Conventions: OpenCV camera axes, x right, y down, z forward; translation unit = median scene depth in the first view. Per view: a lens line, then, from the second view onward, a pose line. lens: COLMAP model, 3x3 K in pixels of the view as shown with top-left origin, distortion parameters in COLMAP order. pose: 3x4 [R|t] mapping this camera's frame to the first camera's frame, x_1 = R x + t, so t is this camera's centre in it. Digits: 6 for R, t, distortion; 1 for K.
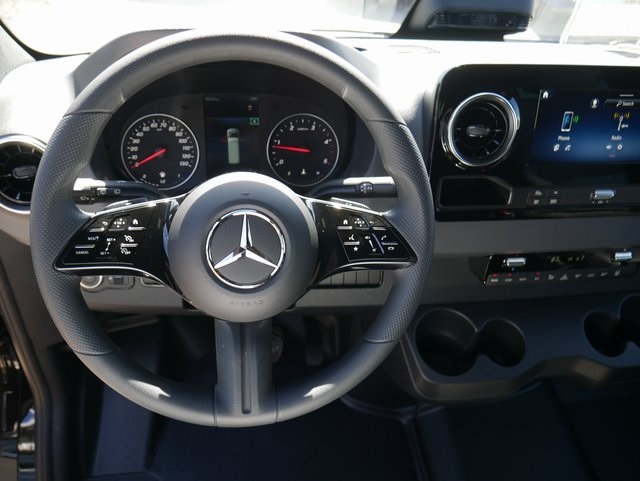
lens RADIAL K [[532.3, 0, 329.0], [0, 532.3, 248.5], [0, 0, 1]] dist [-0.003075, -0.006066]
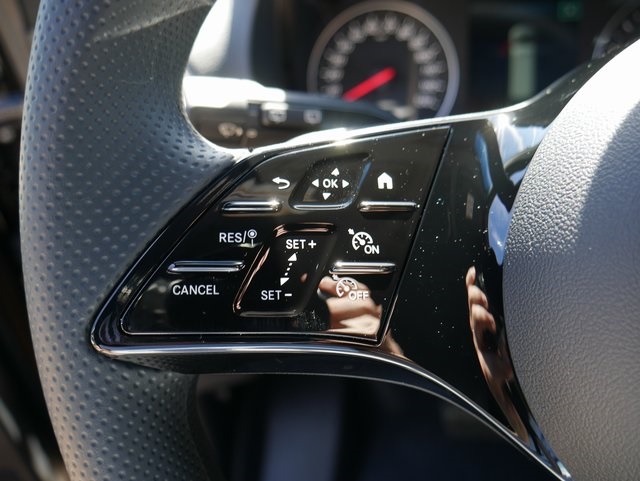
lens RADIAL K [[536.2, 0, 320.0], [0, 536.2, 240.5], [0, 0, 1]] dist [-0.022960, -0.011984]
pose [[0.950343, 0.025307, -0.310173, -0.309717], [-0.035149, 0.999039, -0.026181, -0.011348], [0.309212, 0.035783, 0.950320, 0.730317]]
